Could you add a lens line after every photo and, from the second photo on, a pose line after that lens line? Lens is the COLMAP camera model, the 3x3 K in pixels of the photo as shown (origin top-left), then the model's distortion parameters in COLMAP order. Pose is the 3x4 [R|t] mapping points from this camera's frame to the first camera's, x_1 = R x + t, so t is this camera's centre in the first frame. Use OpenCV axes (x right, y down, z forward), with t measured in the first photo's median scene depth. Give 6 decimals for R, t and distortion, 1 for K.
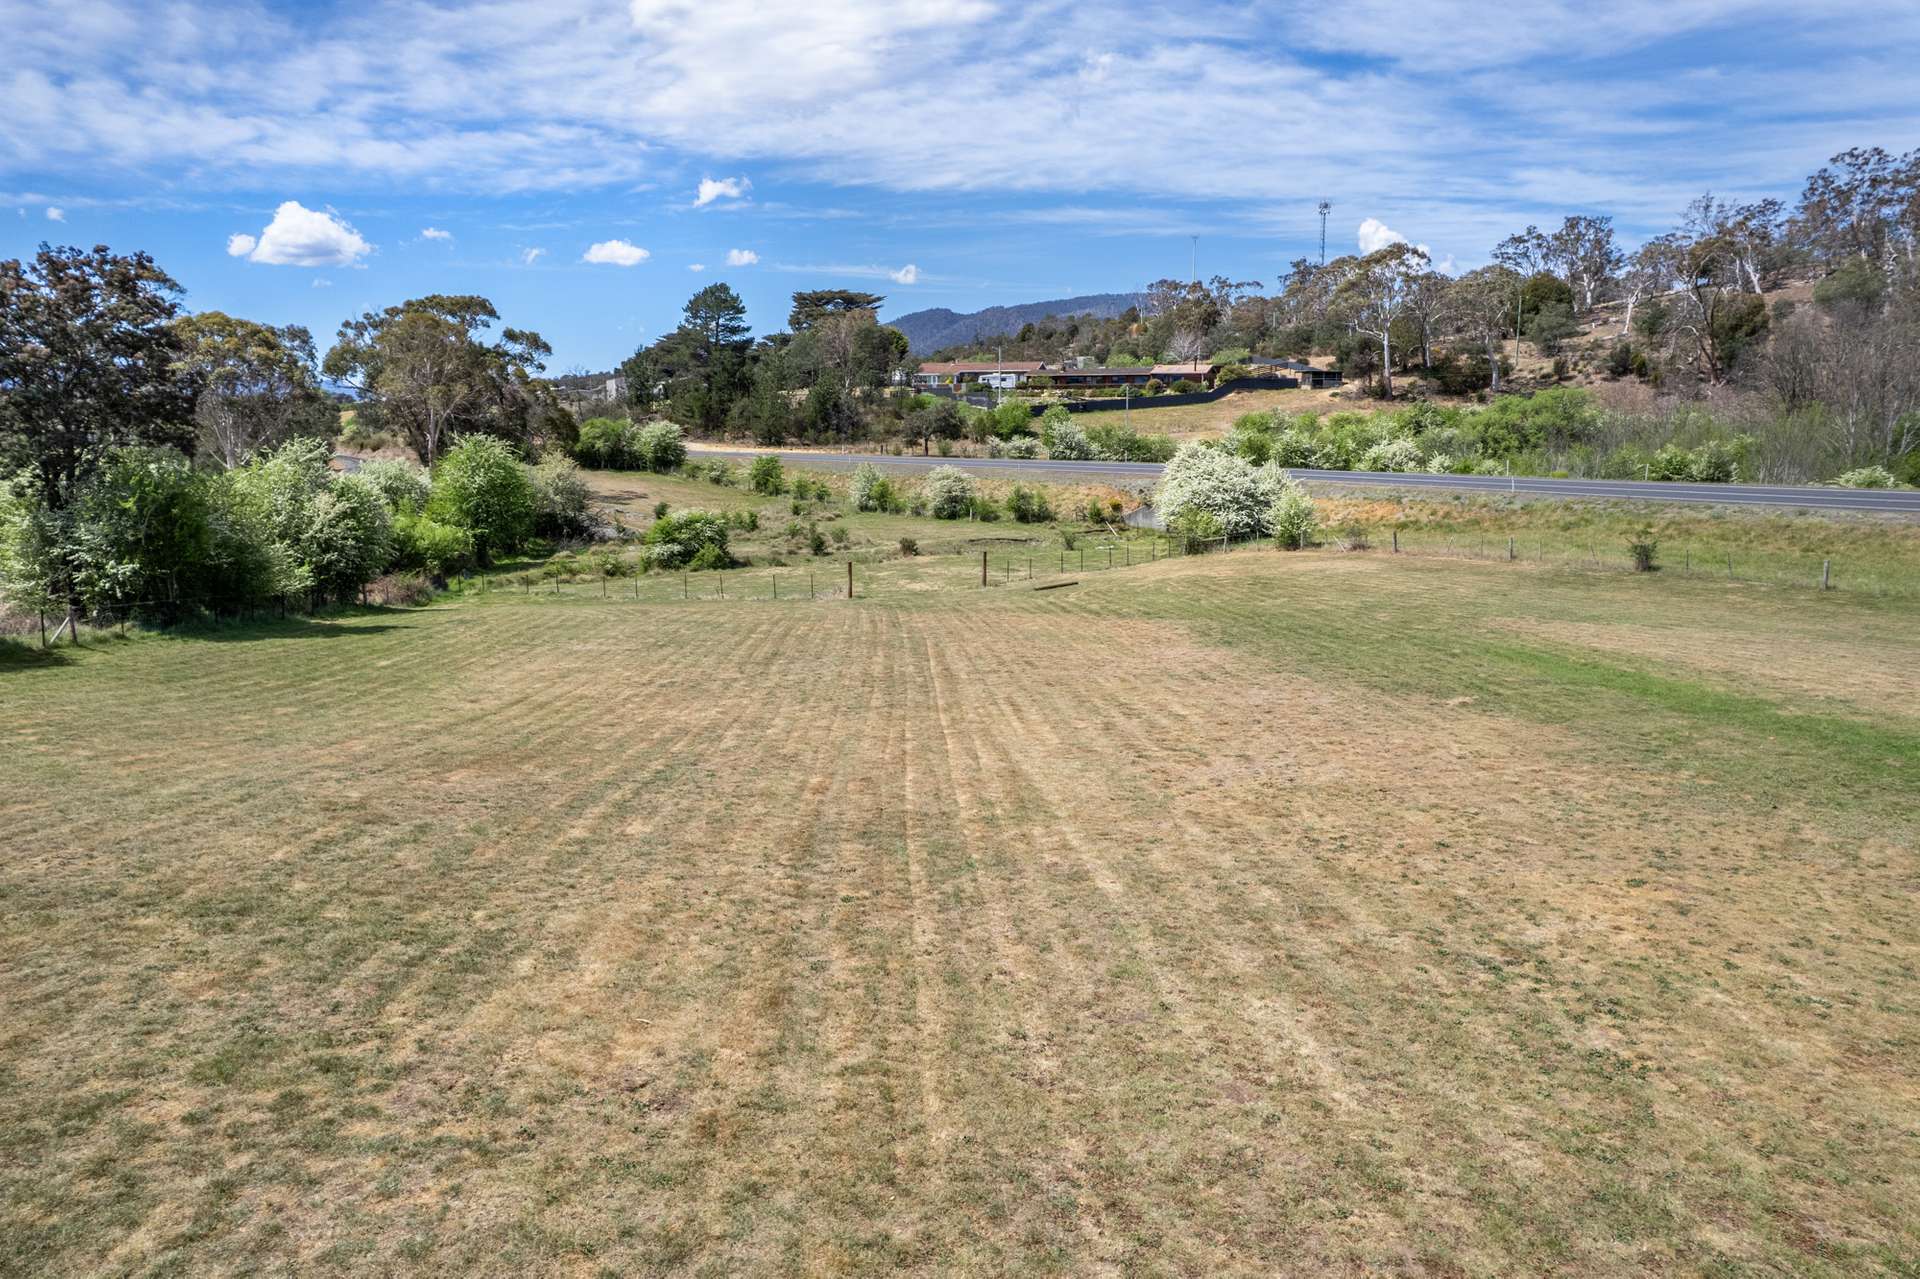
lens RADIAL K [[1215.0, 0, 960.4], [0, 1215.0, 656.4], [0, 0, 1]] dist [-0.073072, 0.056919]
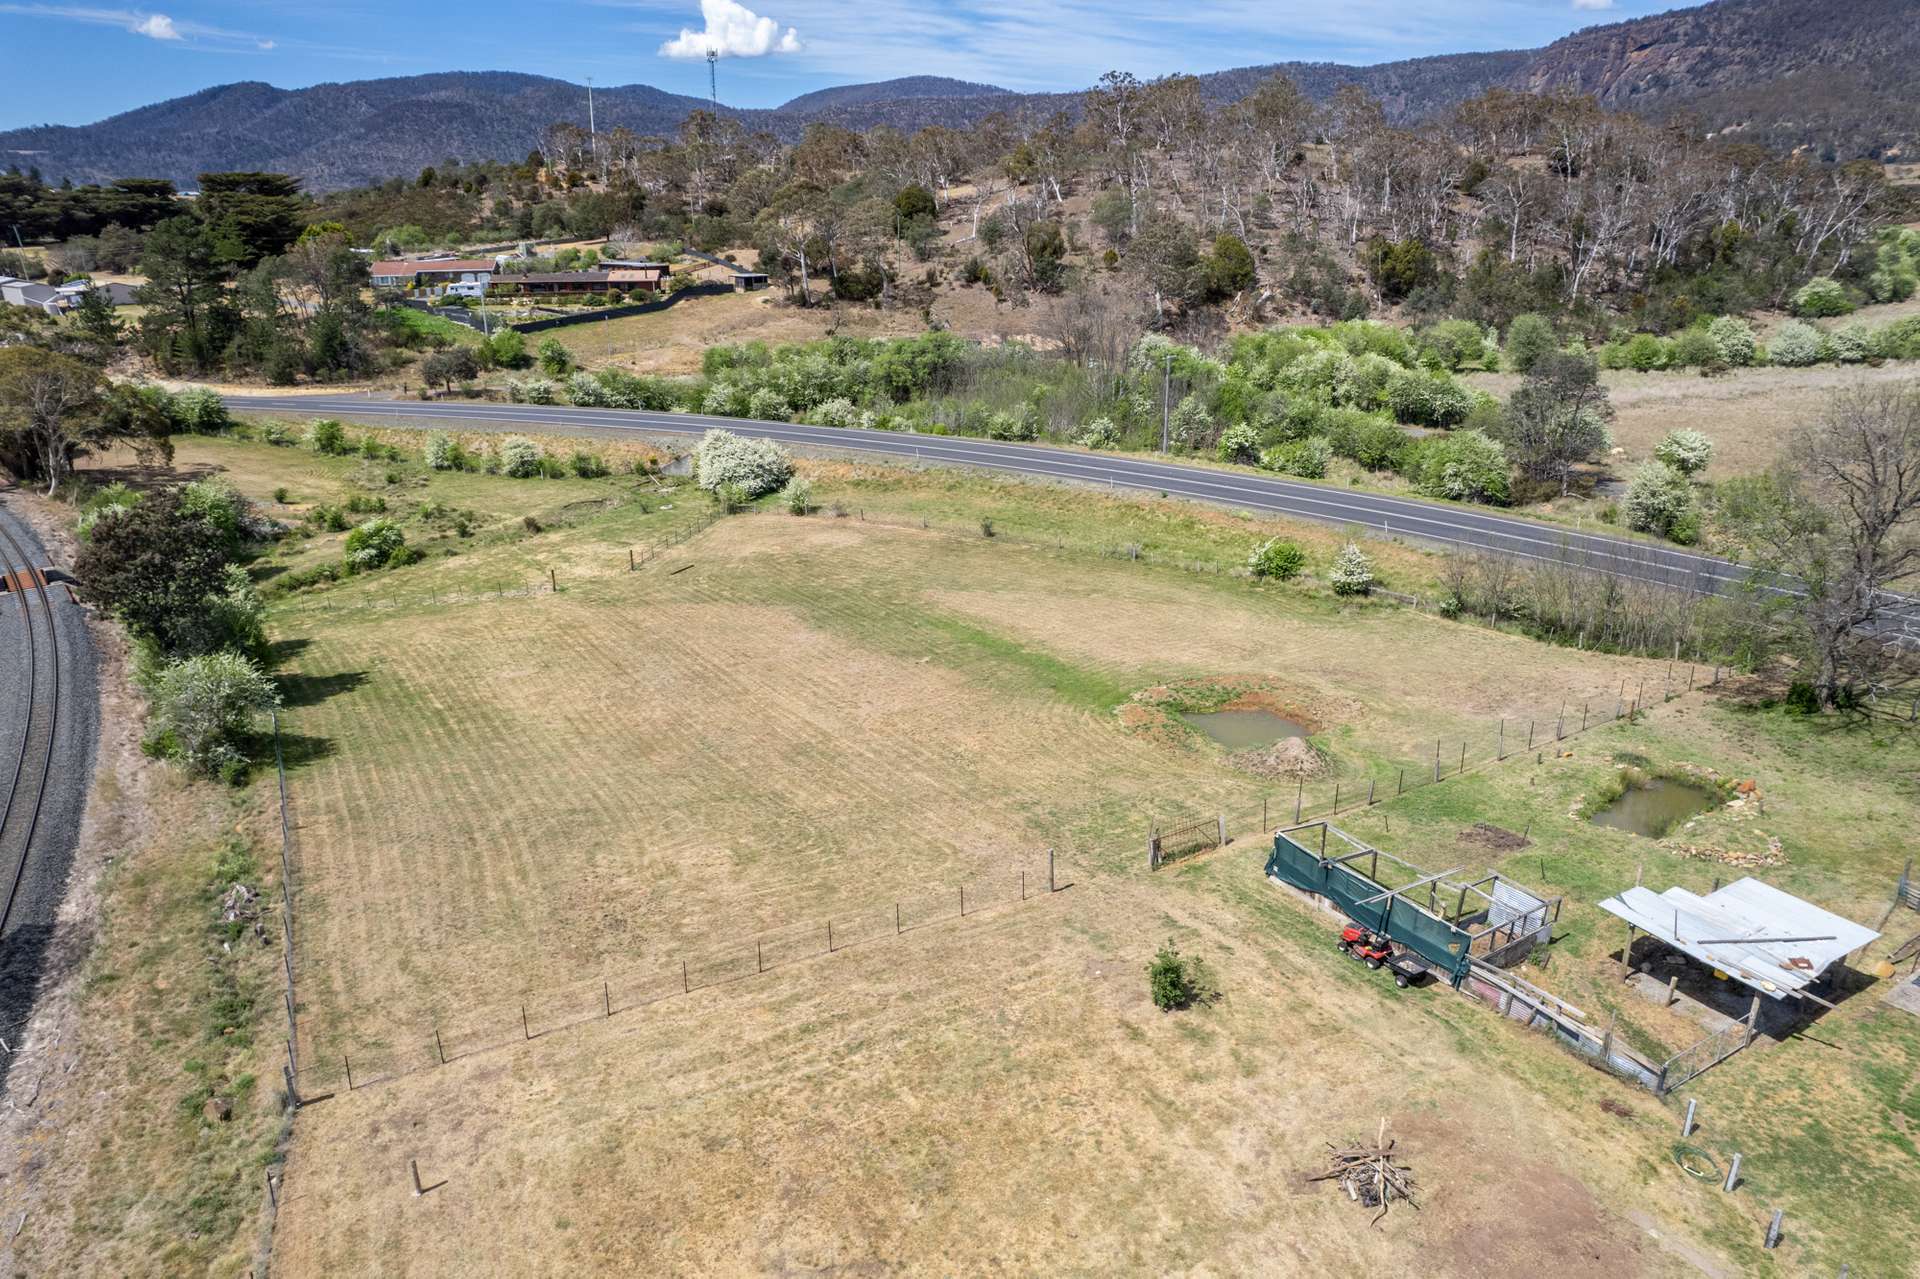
lens RADIAL K [[1215.0, 0, 960.4], [0, 1215.0, 656.4], [0, 0, 1]] dist [-0.073072, 0.056919]
pose [[0.885330, -0.161617, 0.435970, -0.125488], [0.087027, 0.978674, 0.186074, -0.082476], [-0.456745, -0.126796, 0.880515, -0.257752]]
